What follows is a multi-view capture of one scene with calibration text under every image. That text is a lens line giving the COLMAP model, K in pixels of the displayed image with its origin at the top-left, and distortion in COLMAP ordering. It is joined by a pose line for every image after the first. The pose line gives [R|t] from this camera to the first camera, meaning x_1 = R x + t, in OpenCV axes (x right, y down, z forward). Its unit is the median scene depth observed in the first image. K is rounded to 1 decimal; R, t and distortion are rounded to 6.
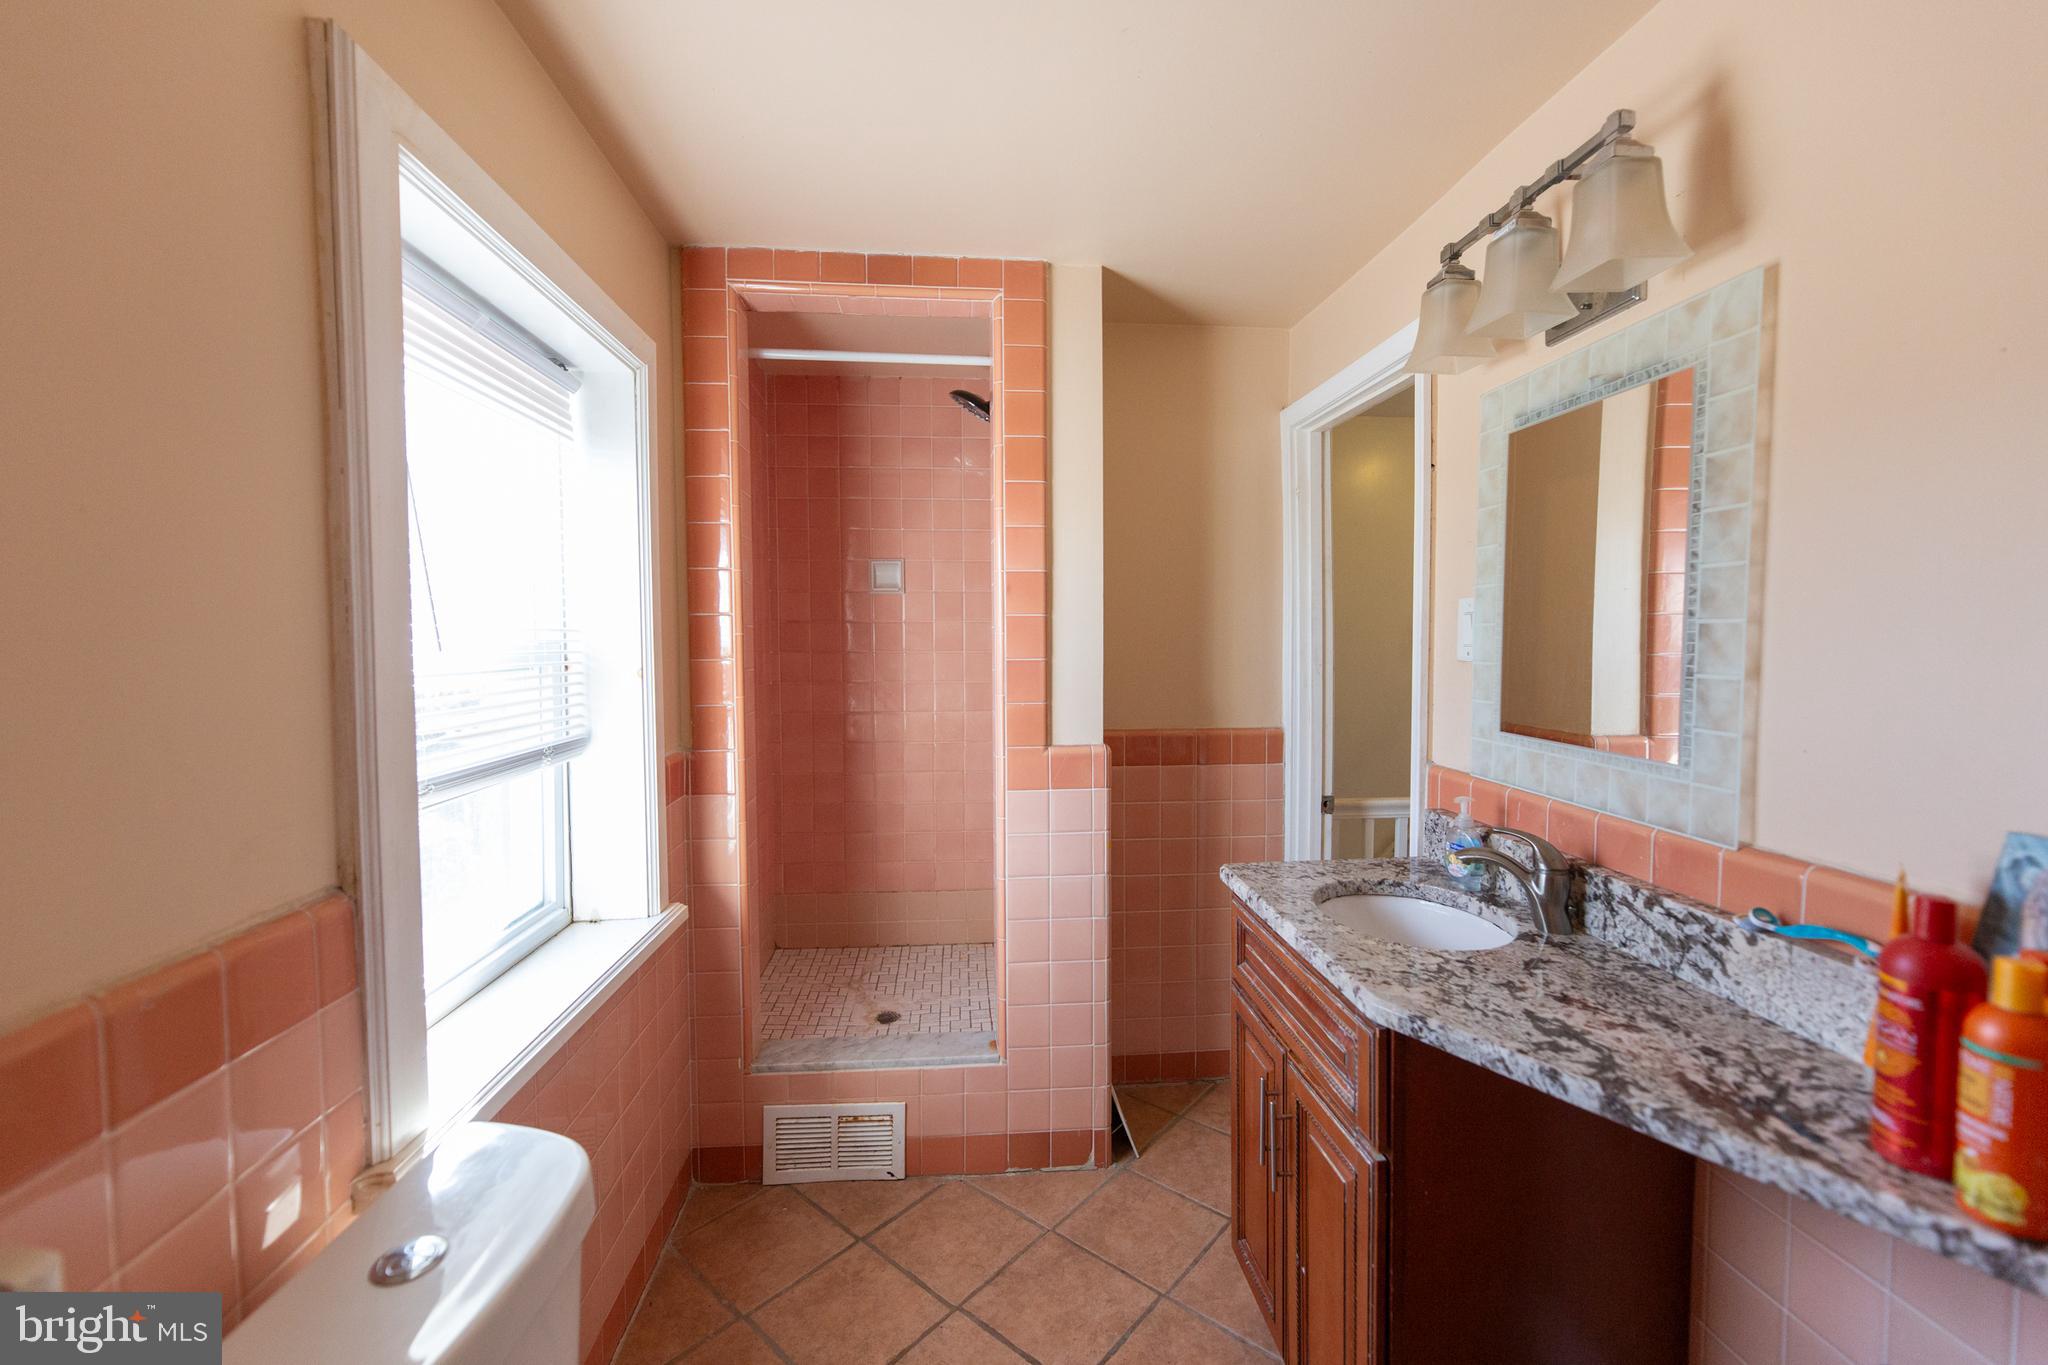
lens RADIAL K [[827.7, 0, 1017.2], [0, 827.7, 673.9], [0, 0, 1]] dist [-0.001412, -0.000311]
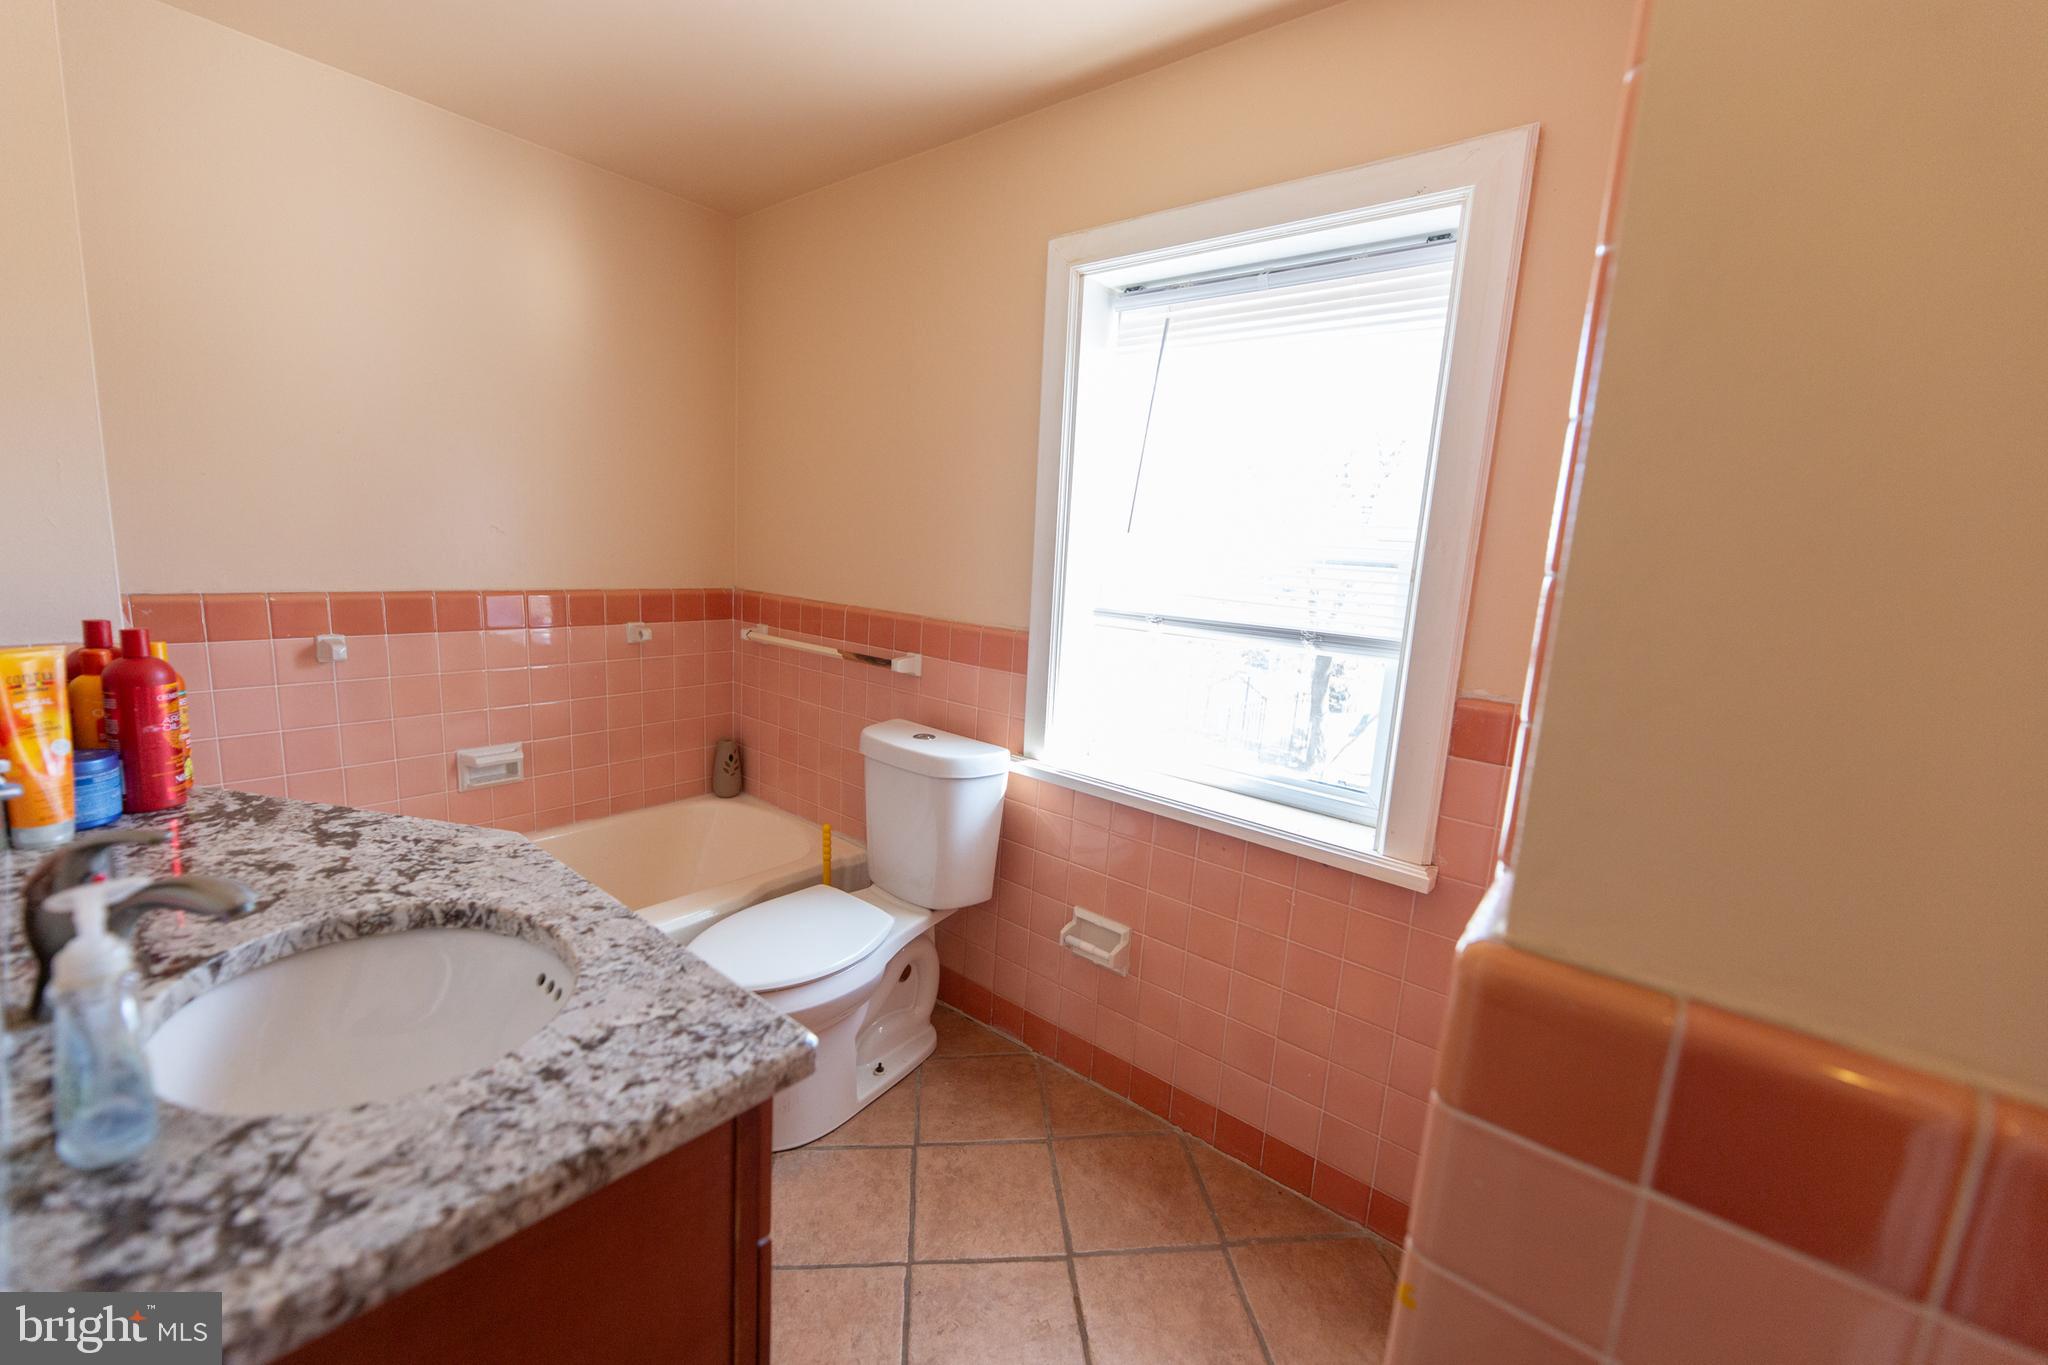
lens RADIAL K [[827.7, 0, 1019.9], [0, 827.7, 679.4], [0, 0, 1]] dist [-0.001412, -0.000311]
pose [[-0.686368, 0.081237, -0.722703, 0.730489], [-0.088076, 0.977142, 0.193486, -0.044594], [0.721901, 0.196455, -0.663524, 2.089679]]
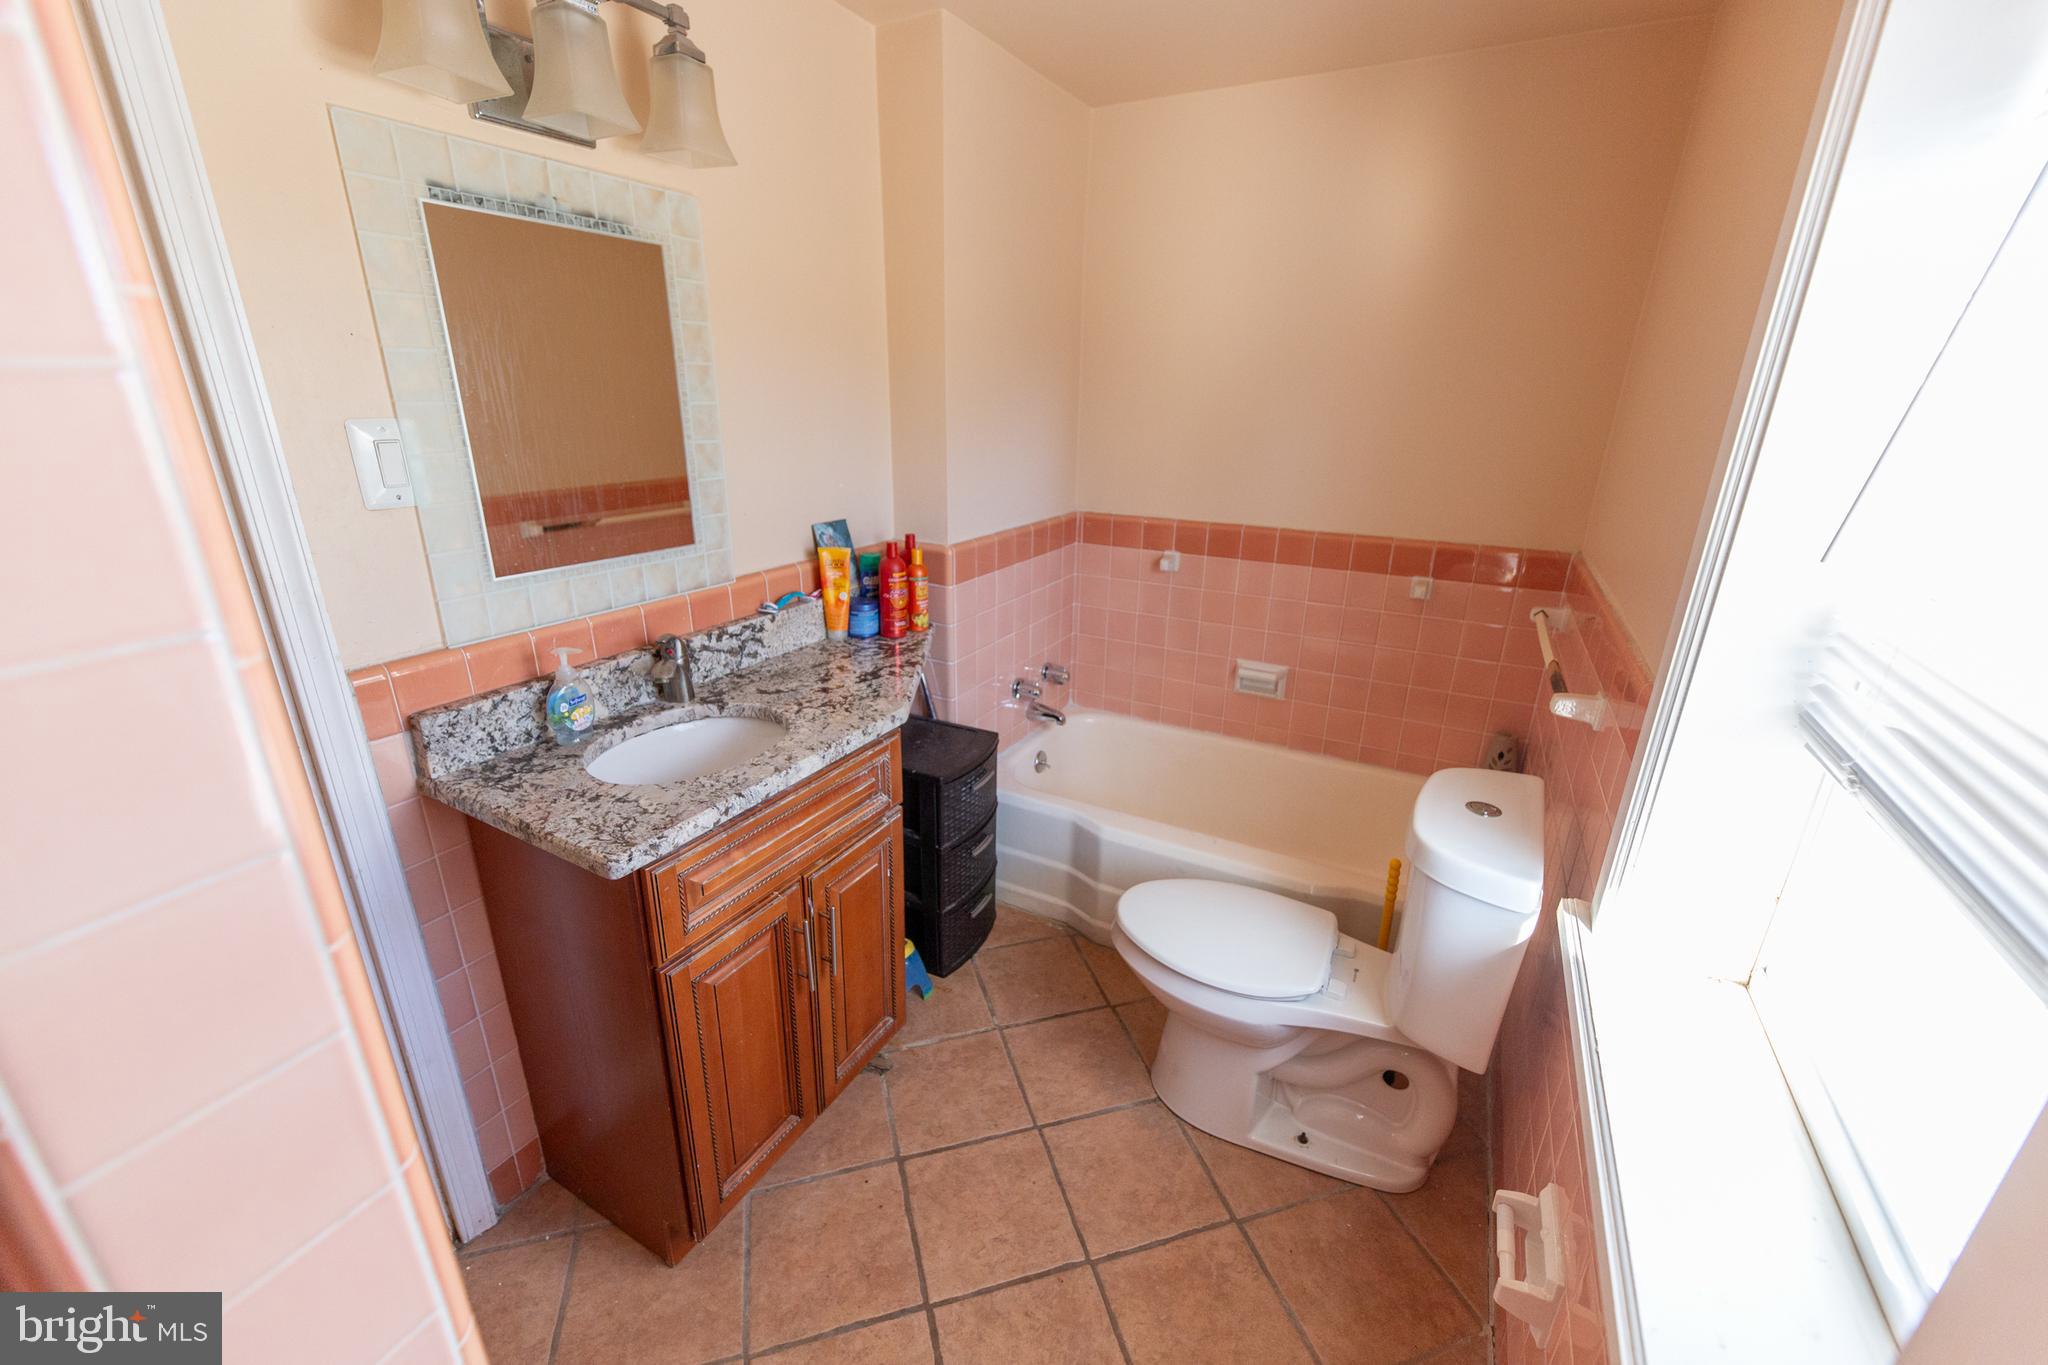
lens RADIAL K [[827.7, 0, 1023.7], [0, 827.7, 680.5], [0, 0, 1]] dist [-0.001412, -0.000311]
pose [[-0.839466, -0.191910, 0.508397, -0.519520], [0.011382, 0.929149, 0.369531, -0.216142], [-0.543293, 0.315995, -0.777804, 2.052301]]
